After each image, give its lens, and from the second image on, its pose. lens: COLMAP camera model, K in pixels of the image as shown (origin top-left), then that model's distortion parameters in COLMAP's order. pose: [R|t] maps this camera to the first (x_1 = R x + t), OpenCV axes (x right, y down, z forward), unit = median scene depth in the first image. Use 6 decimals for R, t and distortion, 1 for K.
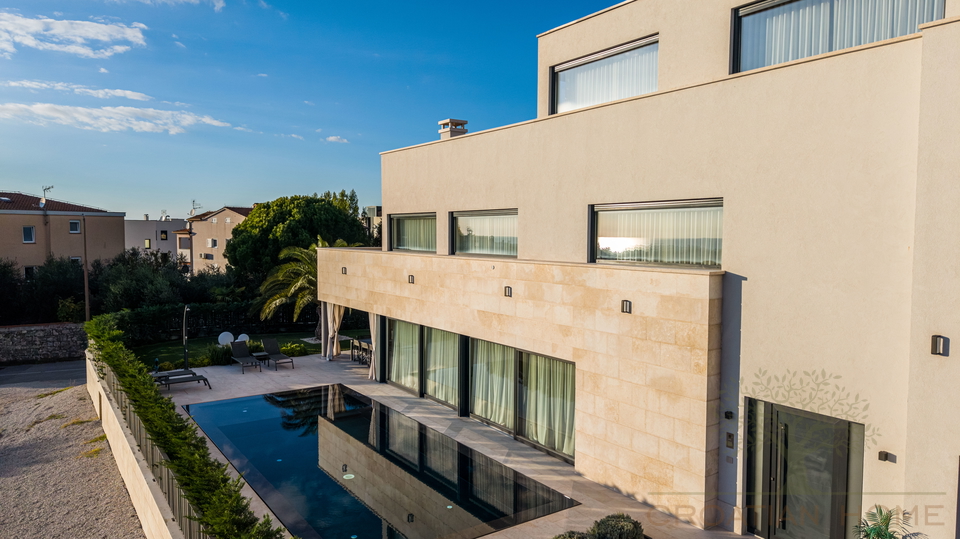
lens RADIAL K [[635.4, 0, 480.0], [0, 635.4, 269.5], [0, 0, 1]] dist [0.082388, -0.114057]
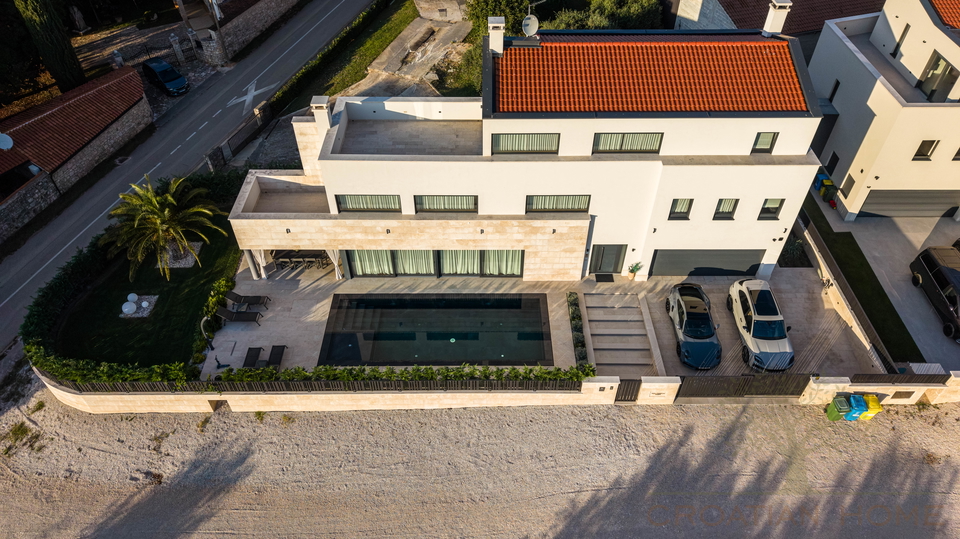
lens RADIAL K [[642.5, 0, 480.0], [0, 642.5, 269.5], [0, 0, 1]] dist [0.036291, -0.039931]
pose [[0.571350, -0.579677, 0.580976, -1.014470], [0.051757, 0.731938, 0.679402, -1.054729], [-0.819073, -0.358107, 0.448196, -0.013575]]
